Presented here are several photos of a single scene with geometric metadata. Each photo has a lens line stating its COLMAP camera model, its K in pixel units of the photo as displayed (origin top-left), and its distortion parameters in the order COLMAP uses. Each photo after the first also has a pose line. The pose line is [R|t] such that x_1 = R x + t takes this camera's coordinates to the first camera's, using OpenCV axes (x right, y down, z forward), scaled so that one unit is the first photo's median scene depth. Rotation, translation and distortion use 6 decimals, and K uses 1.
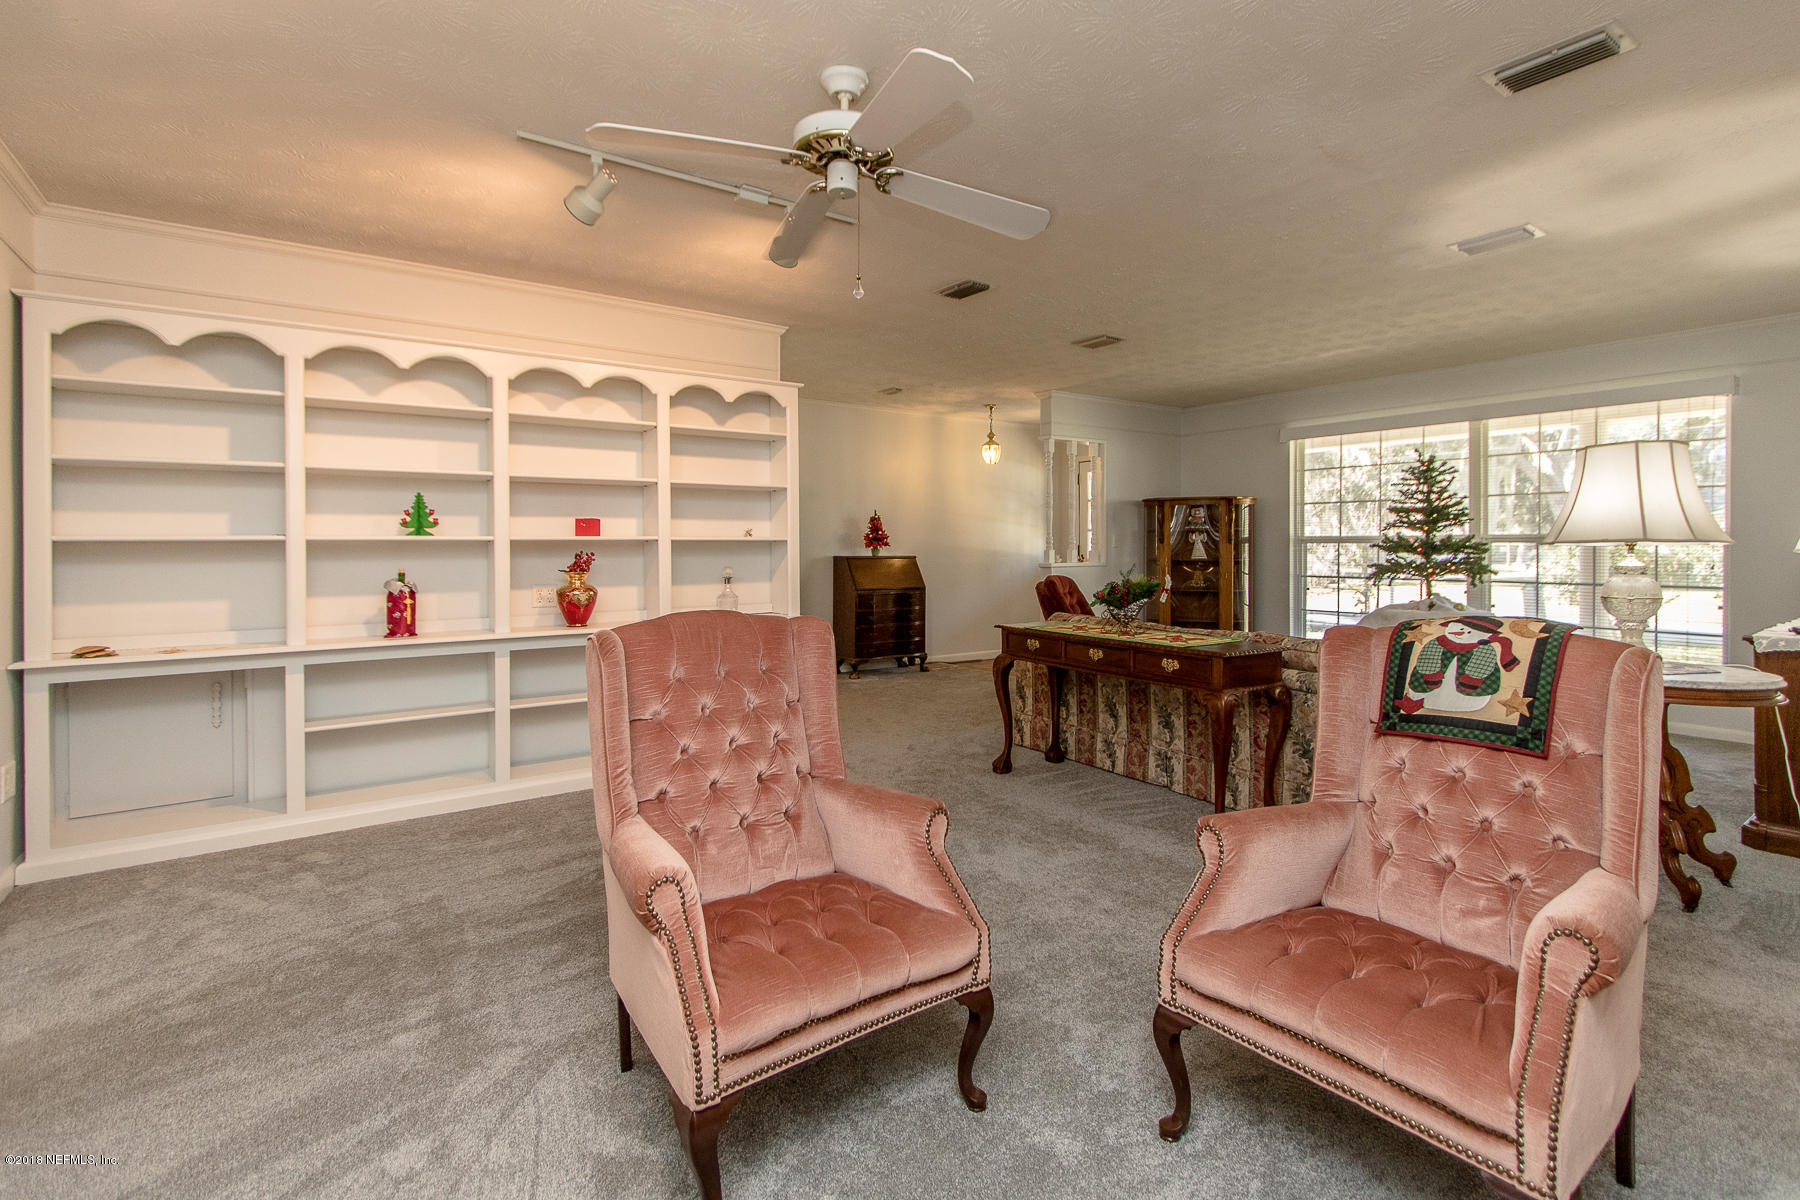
lens RADIAL K [[835.3, 0, 904.0], [0, 835.3, 553.9], [0, 0, 1]] dist [0.001718, 0.001205]
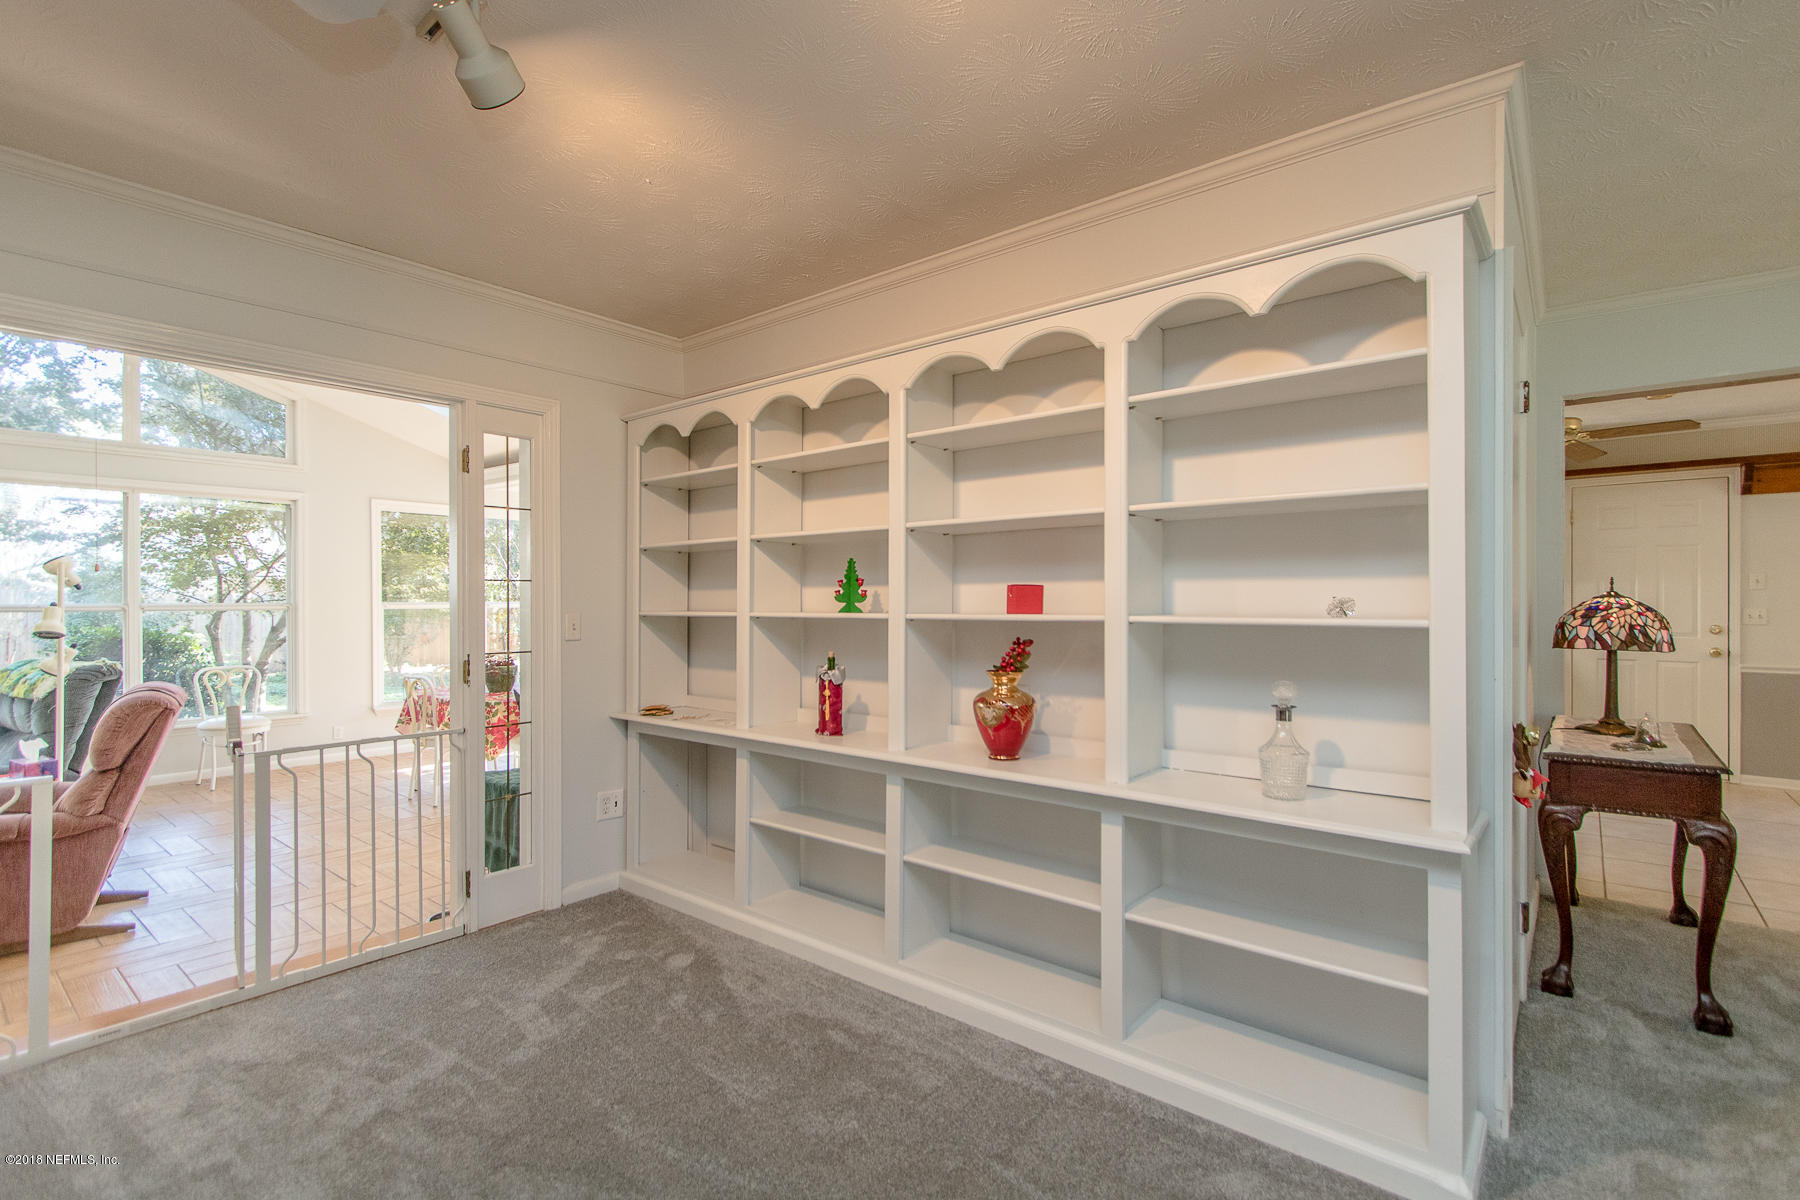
lens RADIAL K [[835.3, 0, 914.7], [0, 835.3, 600.6], [0, 0, 1]] dist [0.001718, 0.001205]
pose [[0.260054, 0.004573, -0.965583, 0.132104], [-0.009106, 0.999956, 0.002284, -0.022004], [0.965551, 0.008199, 0.260084, 0.535214]]
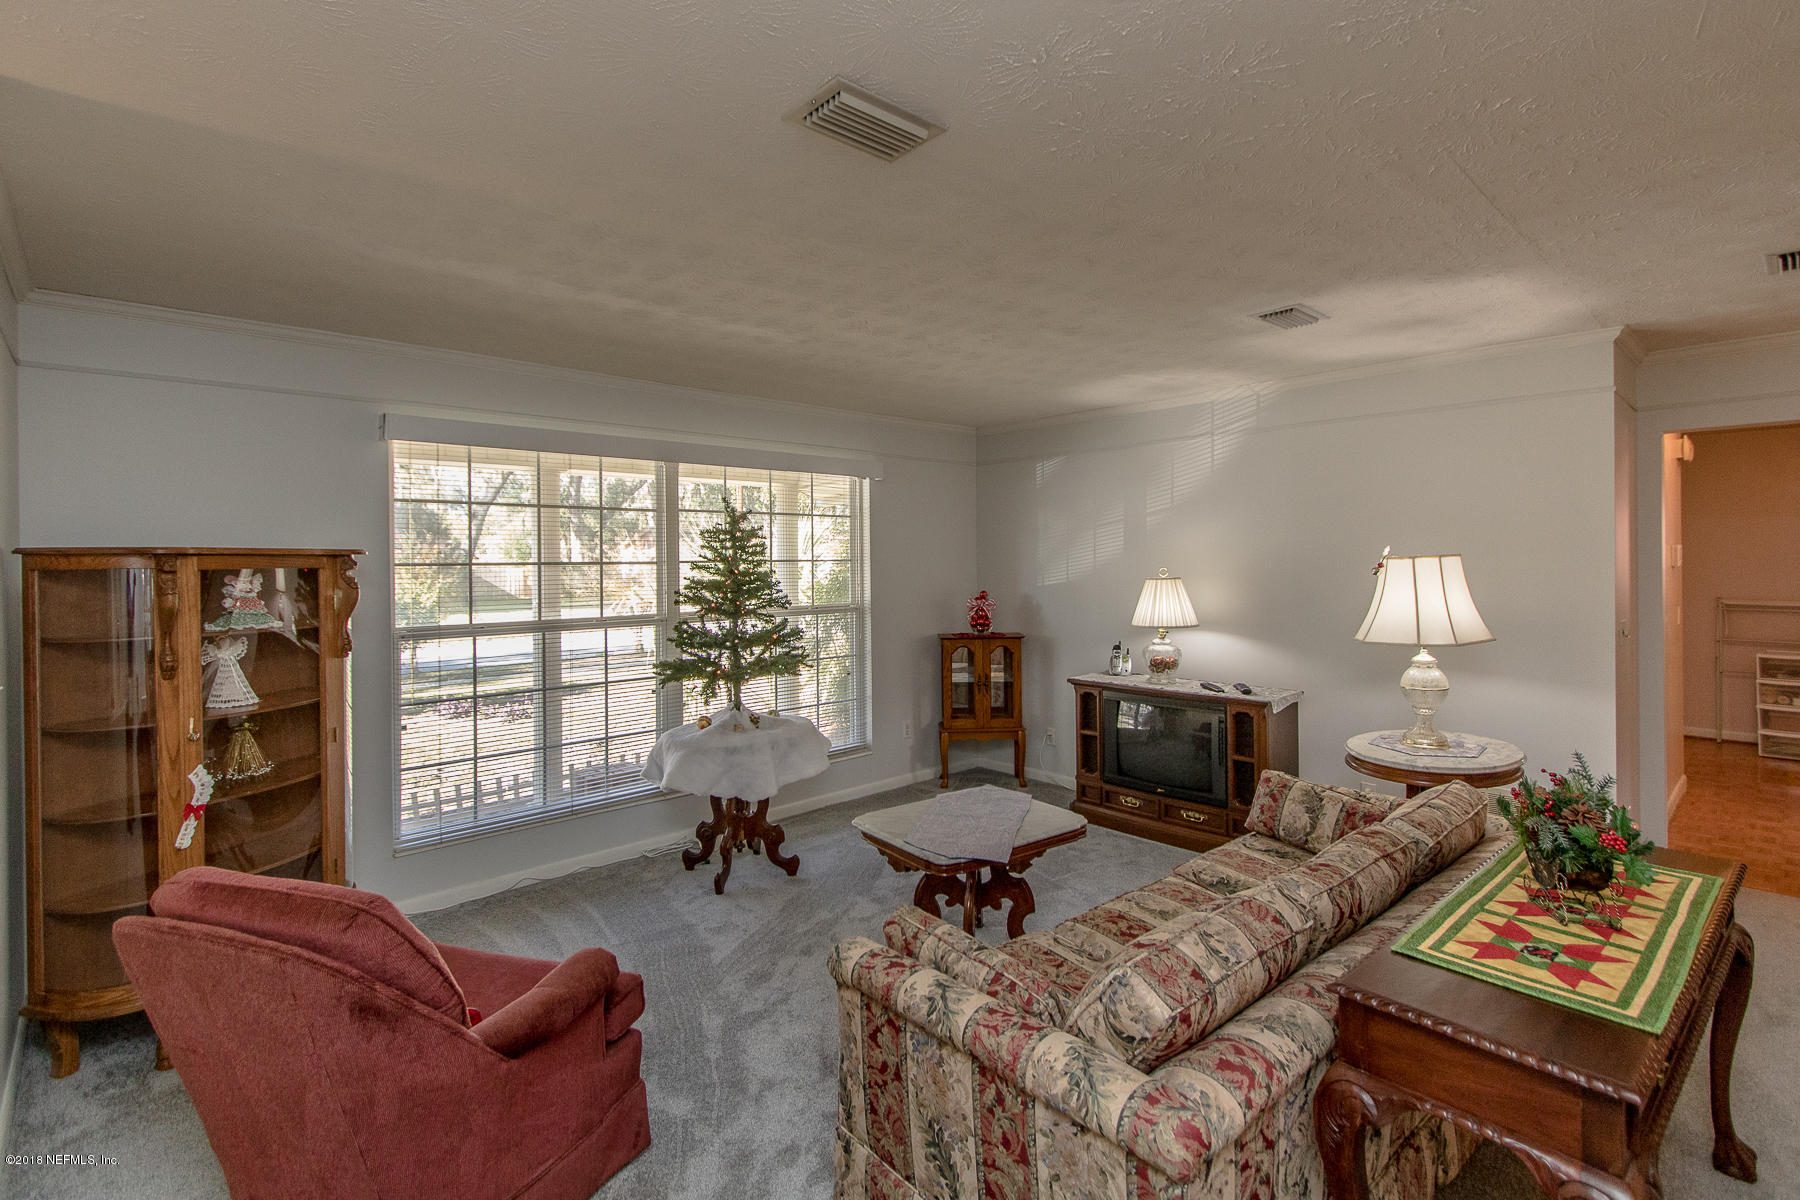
lens RADIAL K [[835.3, 0, 914.8], [0, 835.3, 564.2], [0, 0, 1]] dist [0.001718, 0.001205]
pose [[-0.130288, -0.002017, 0.991474, -0.094529], [0.019430, 0.999801, 0.004588, -0.069969], [-0.991286, 0.019862, -0.130223, 0.932974]]
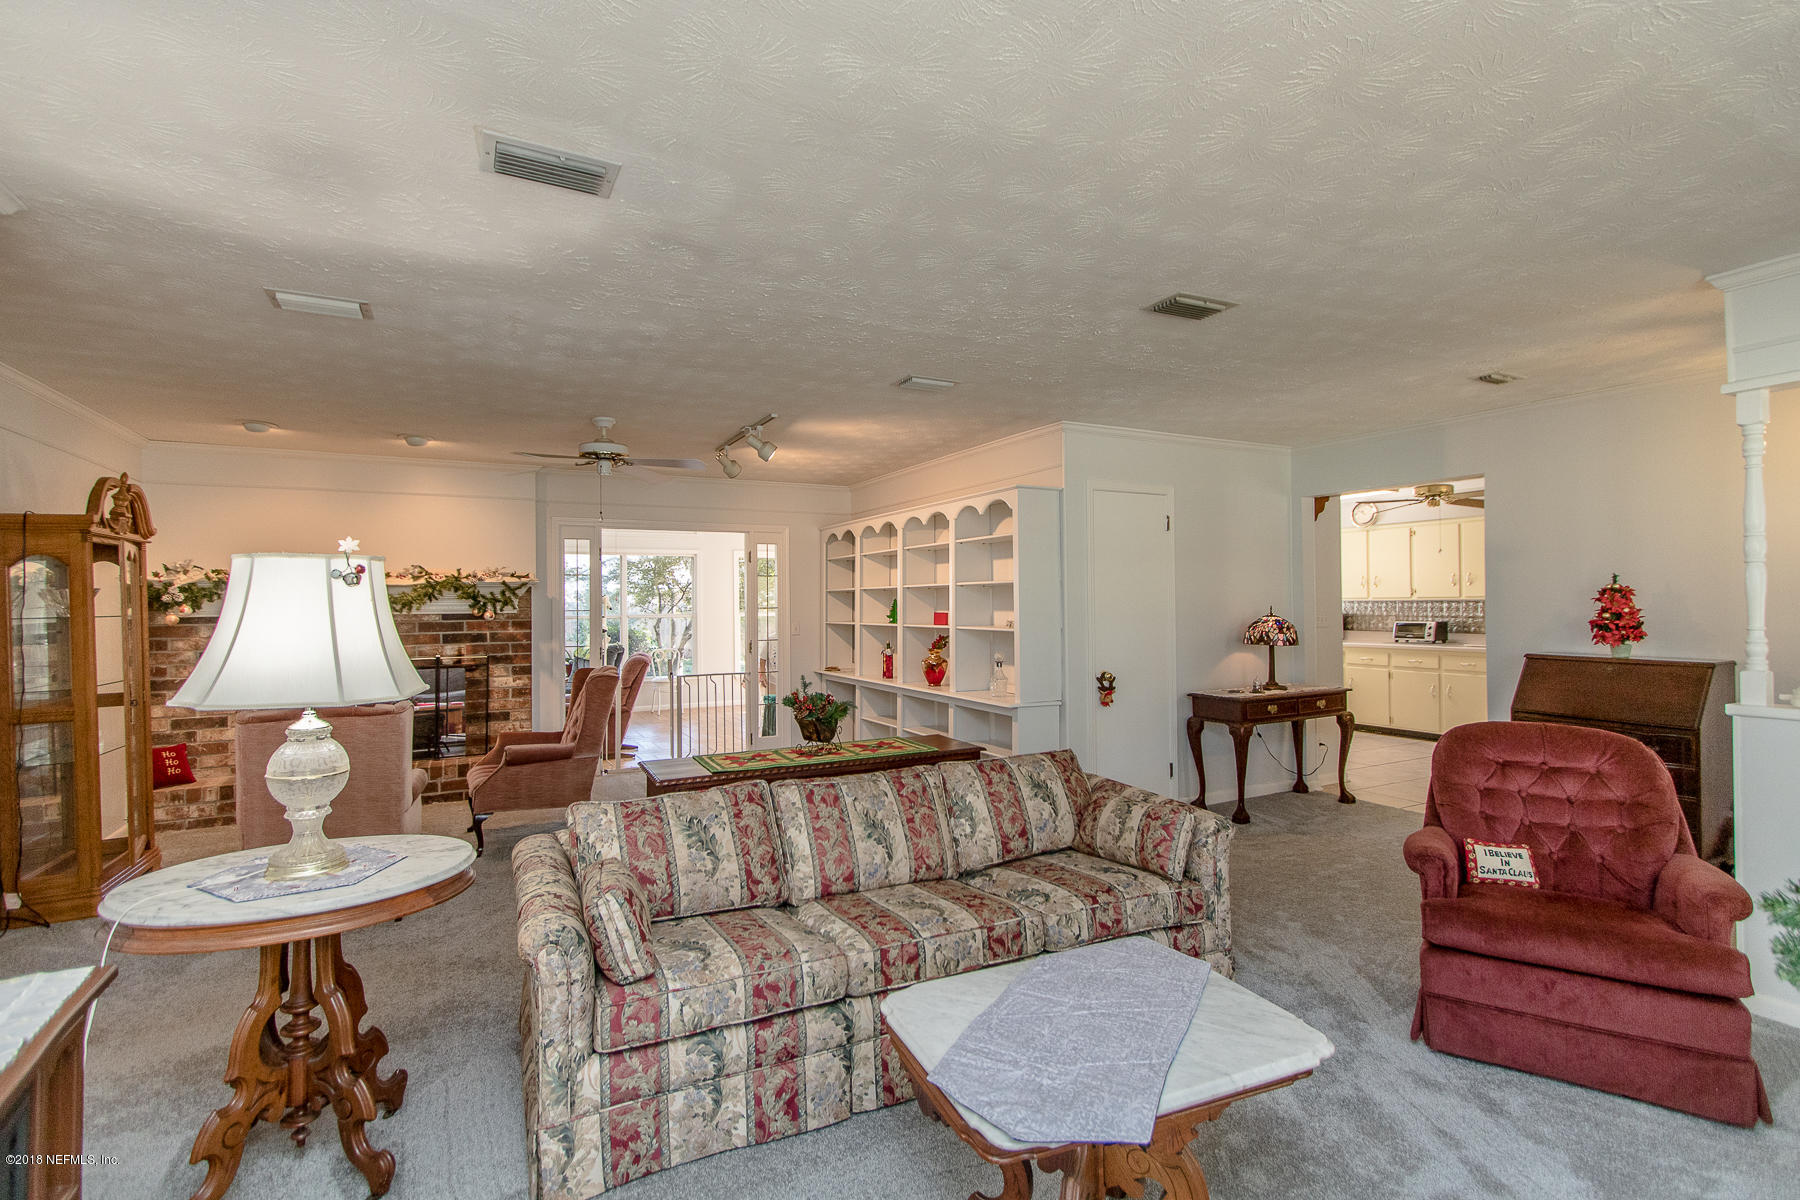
lens RADIAL K [[835.3, 0, 921.0], [0, 835.3, 598.7], [0, 0, 1]] dist [0.001718, 0.001205]
pose [[-0.121654, 0.001751, -0.992571, 0.752536], [-0.000553, 0.999998, 0.001831, -0.048725], [0.992572, 0.000772, -0.121653, 0.804431]]
